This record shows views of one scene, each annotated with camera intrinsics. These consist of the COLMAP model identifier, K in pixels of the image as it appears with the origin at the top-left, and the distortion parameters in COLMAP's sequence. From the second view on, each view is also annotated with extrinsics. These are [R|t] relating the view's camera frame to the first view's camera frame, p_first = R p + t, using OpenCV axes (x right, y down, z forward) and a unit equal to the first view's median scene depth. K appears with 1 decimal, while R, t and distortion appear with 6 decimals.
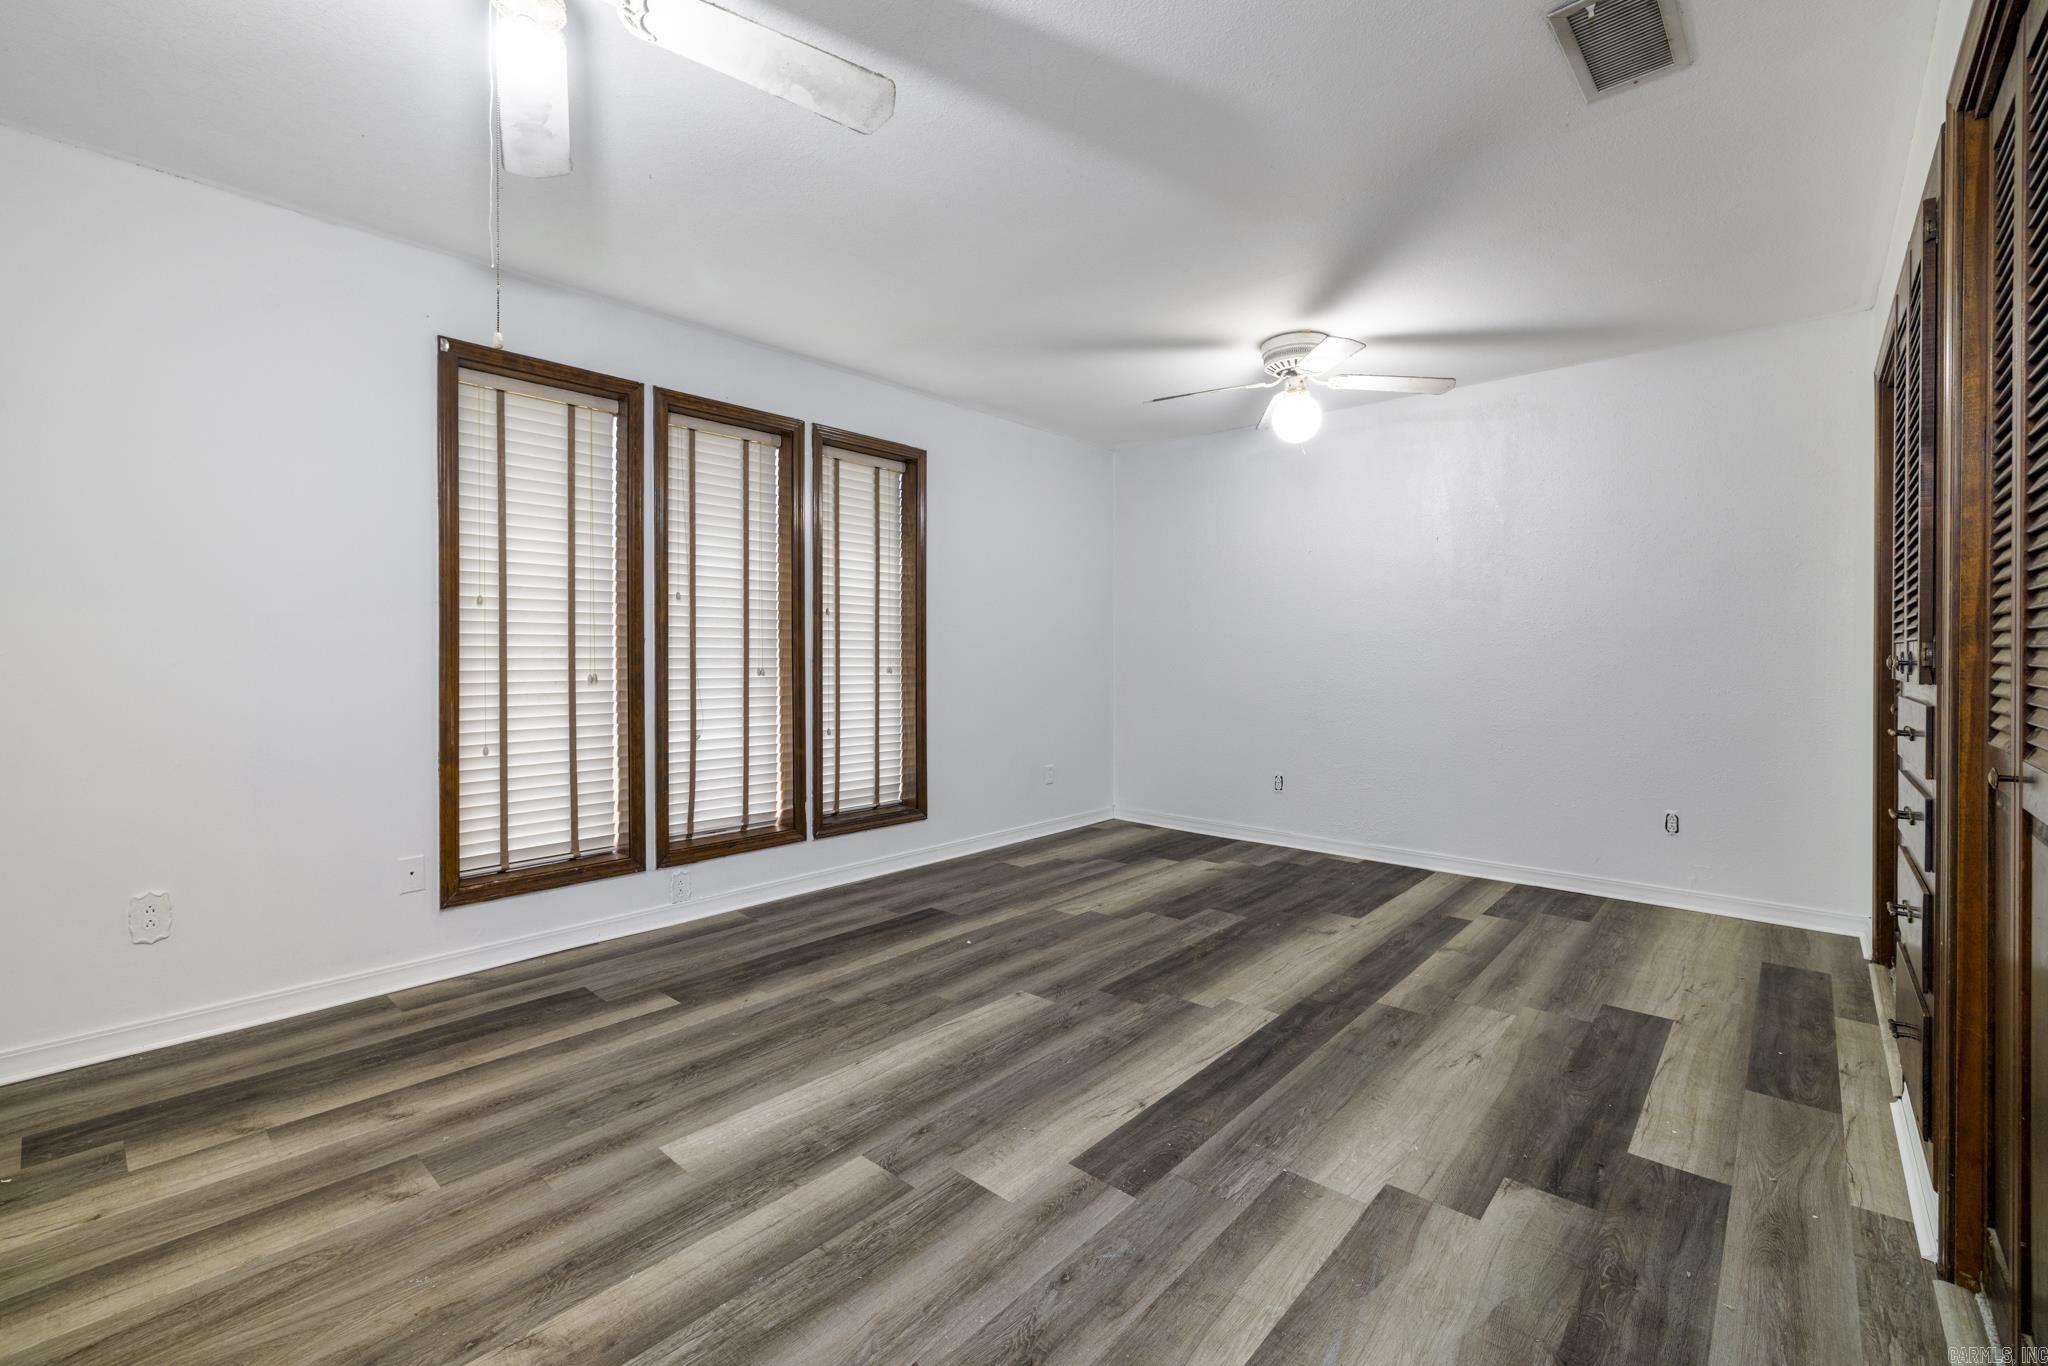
lens RADIAL K [[875.8, 0, 974.1], [0, 875.8, 658.6], [0, 0, 1]] dist [-0.000400, -0.000014]
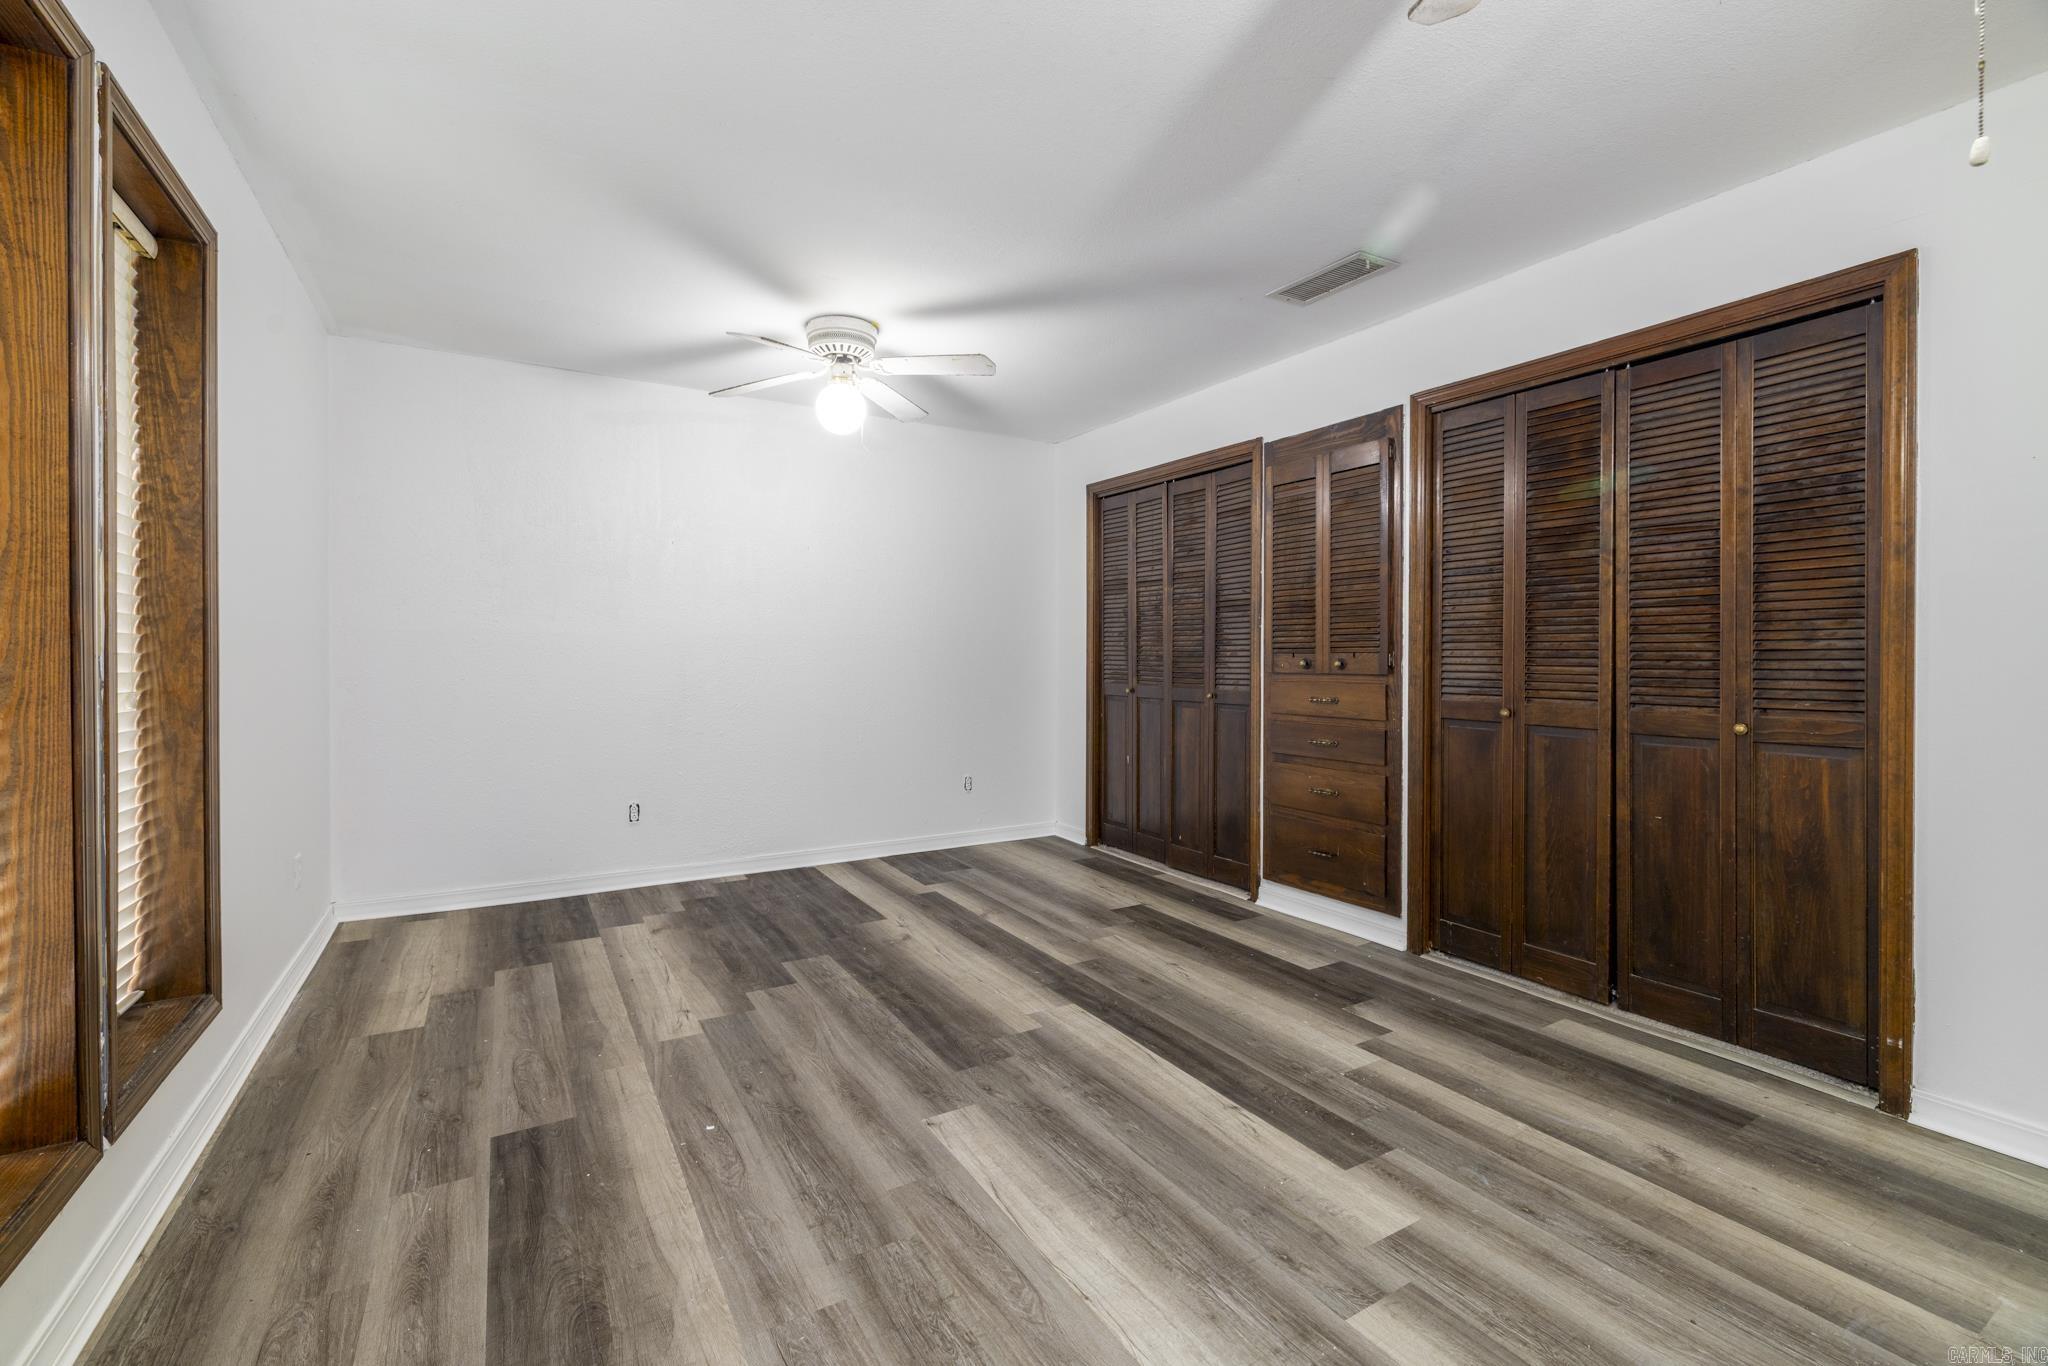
lens RADIAL K [[875.8, 0, 974.1], [0, 875.8, 658.6], [0, 0, 1]] dist [-0.000400, -0.000014]
pose [[0.280289, -0.005676, 0.959899, -0.690423], [0.007994, 0.999962, 0.003579, -0.023814], [-0.959882, 0.006670, 0.280323, 0.775794]]
